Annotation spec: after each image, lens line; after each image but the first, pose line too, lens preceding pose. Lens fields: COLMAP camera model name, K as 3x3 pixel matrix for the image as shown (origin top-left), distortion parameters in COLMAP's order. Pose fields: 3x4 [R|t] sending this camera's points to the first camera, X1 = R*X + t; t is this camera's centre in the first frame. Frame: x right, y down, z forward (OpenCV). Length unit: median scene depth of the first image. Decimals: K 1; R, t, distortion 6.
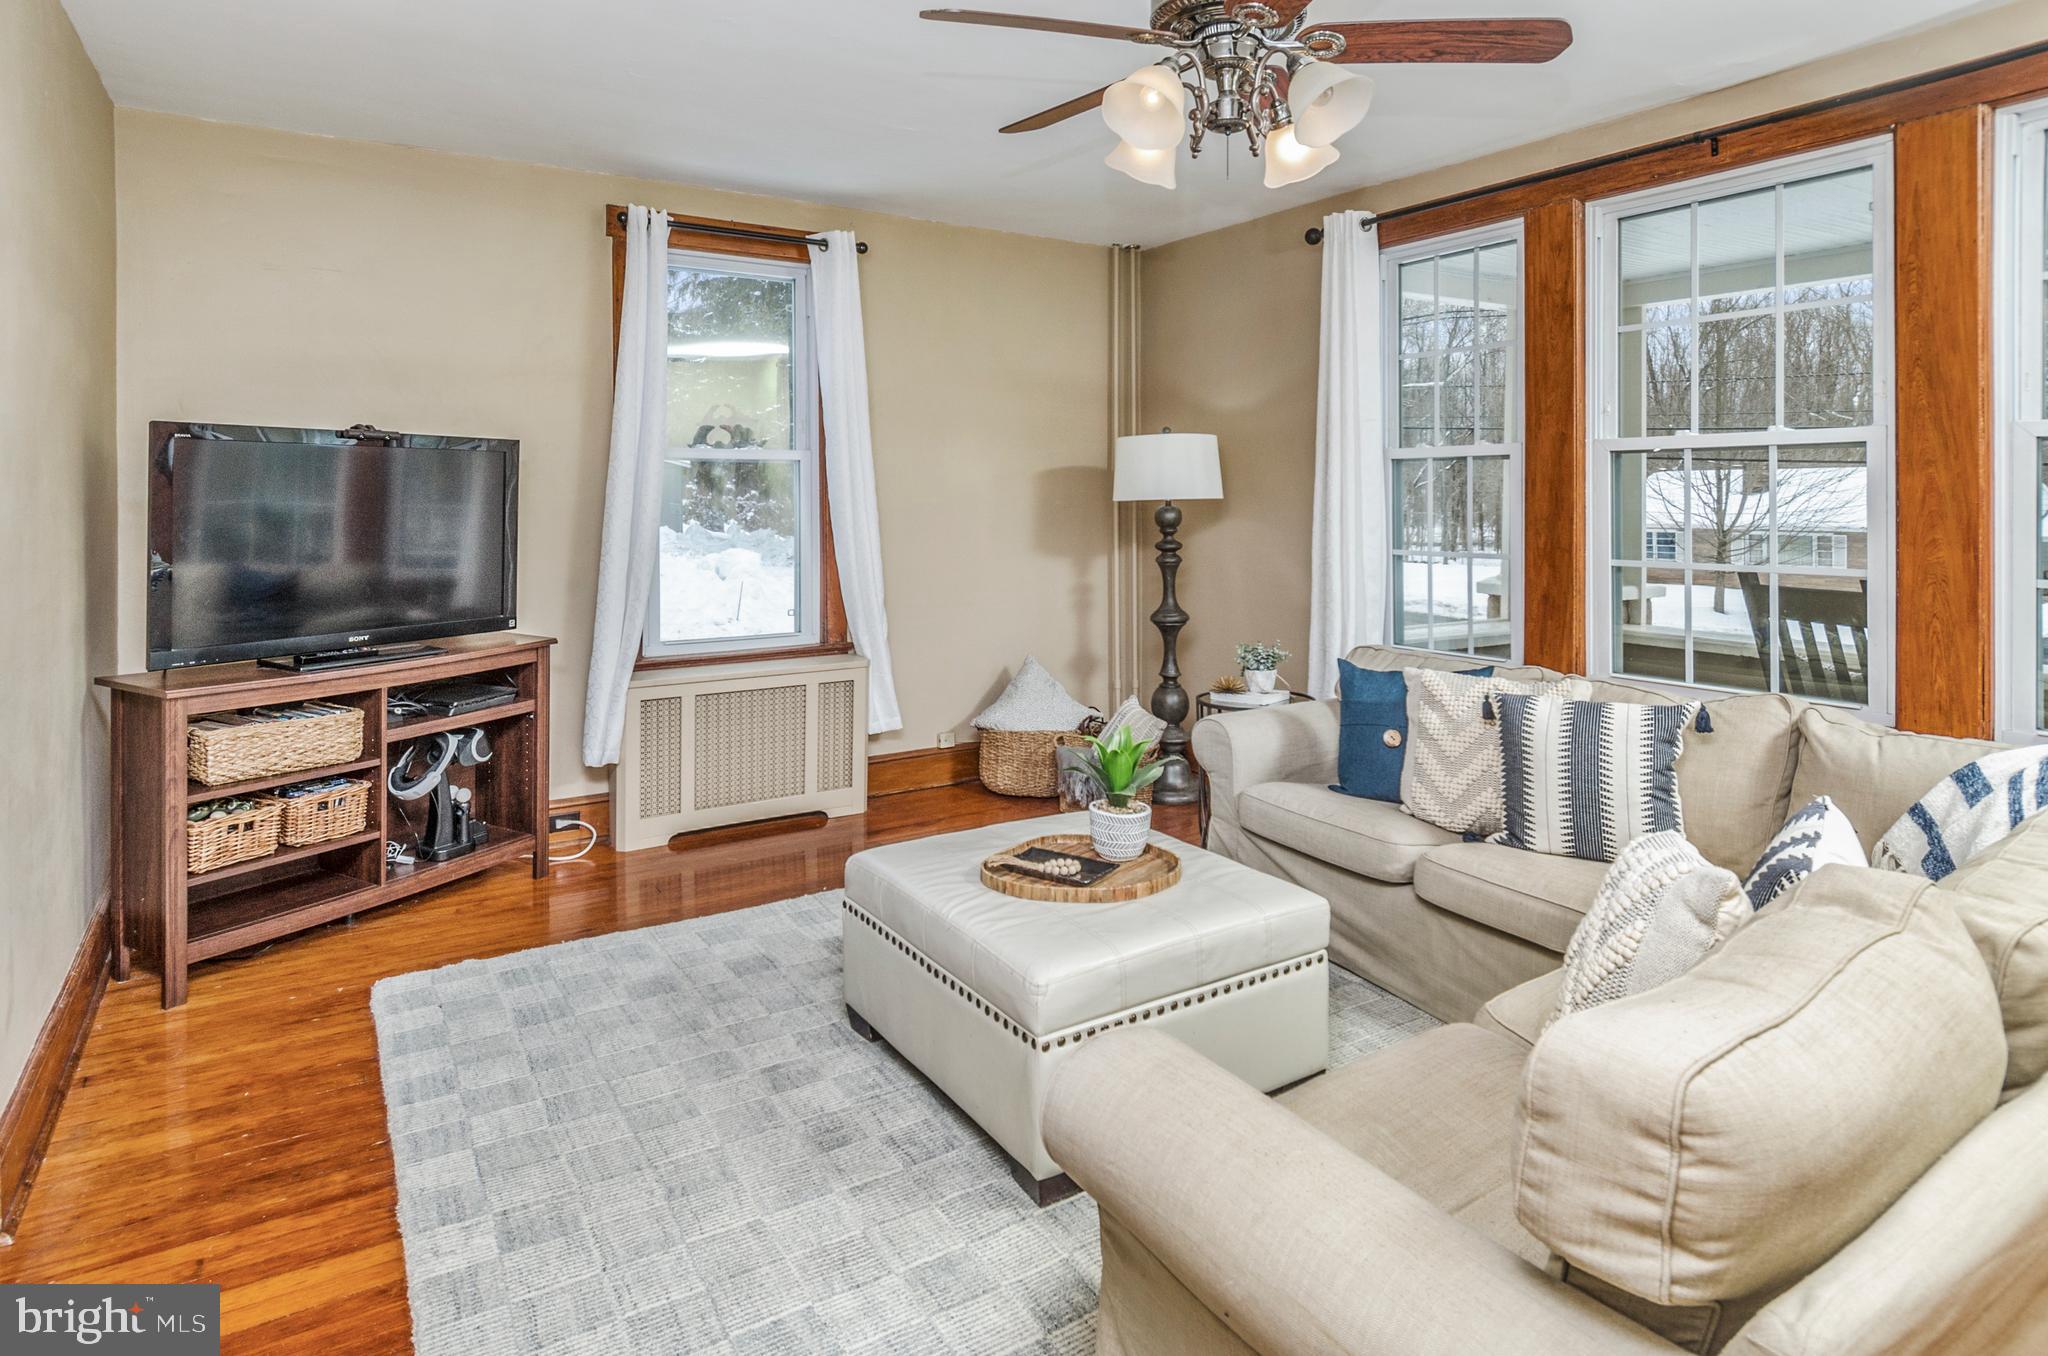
lens RADIAL K [[1176.1, 0, 1024.9], [0, 1176.1, 752.3], [0, 0, 1]] dist [0.020986, -0.027024]
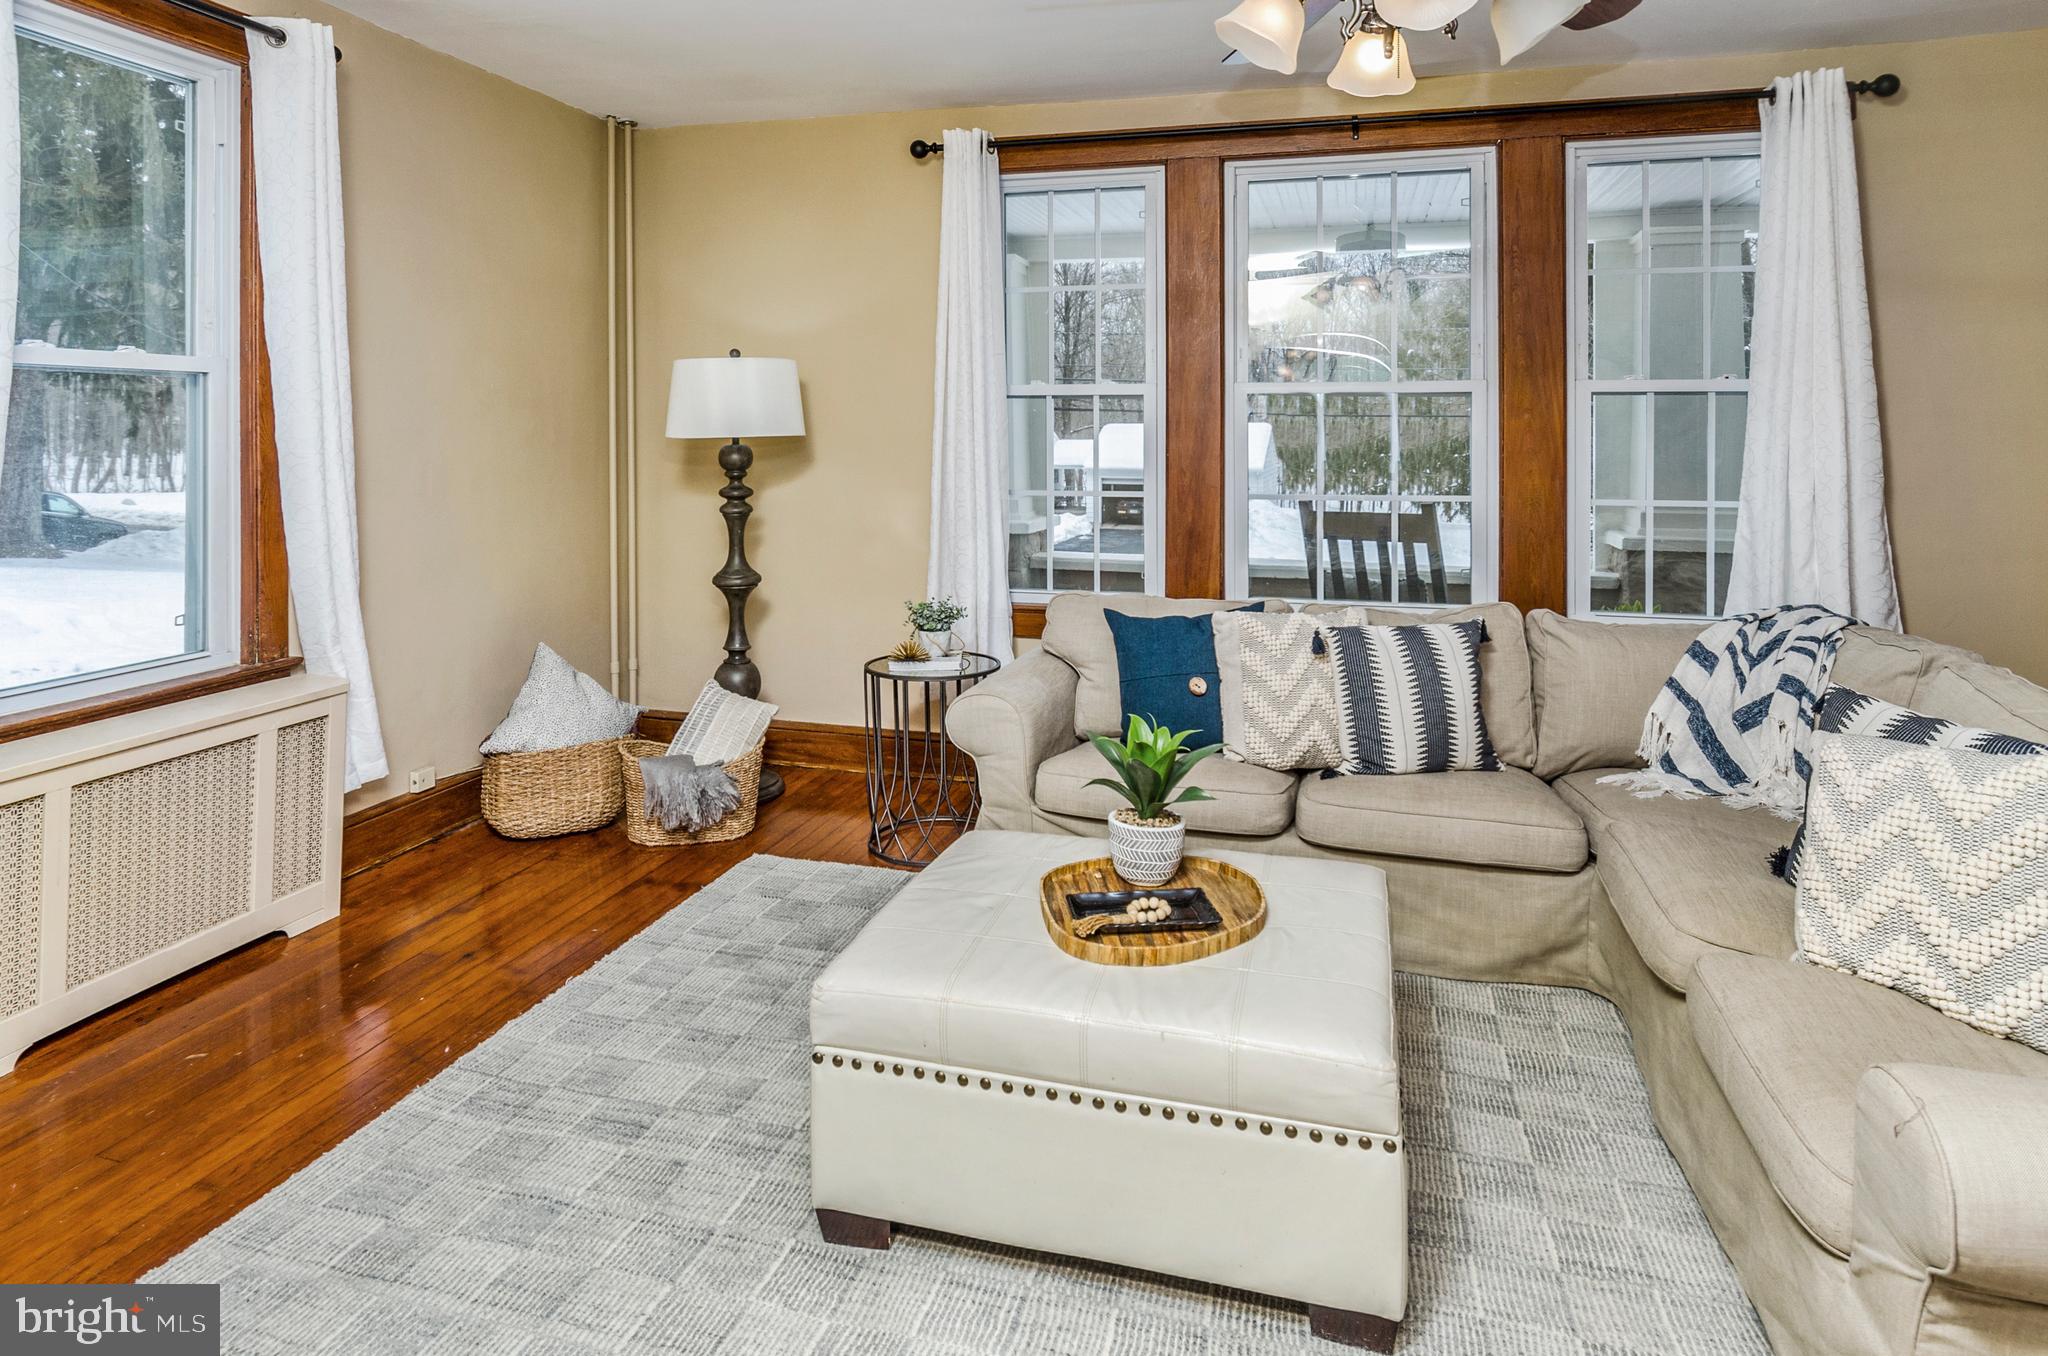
lens RADIAL K [[1185.2, 0, 1022.1], [0, 1185.2, 647.4], [0, 0, 1]] dist [-0.031681, -0.001066]
pose [[0.723198, -0.116285, 0.680781, -0.315798], [0.141920, 0.989709, 0.018292, -0.058047], [-0.675902, 0.083388, 0.732258, 0.284093]]
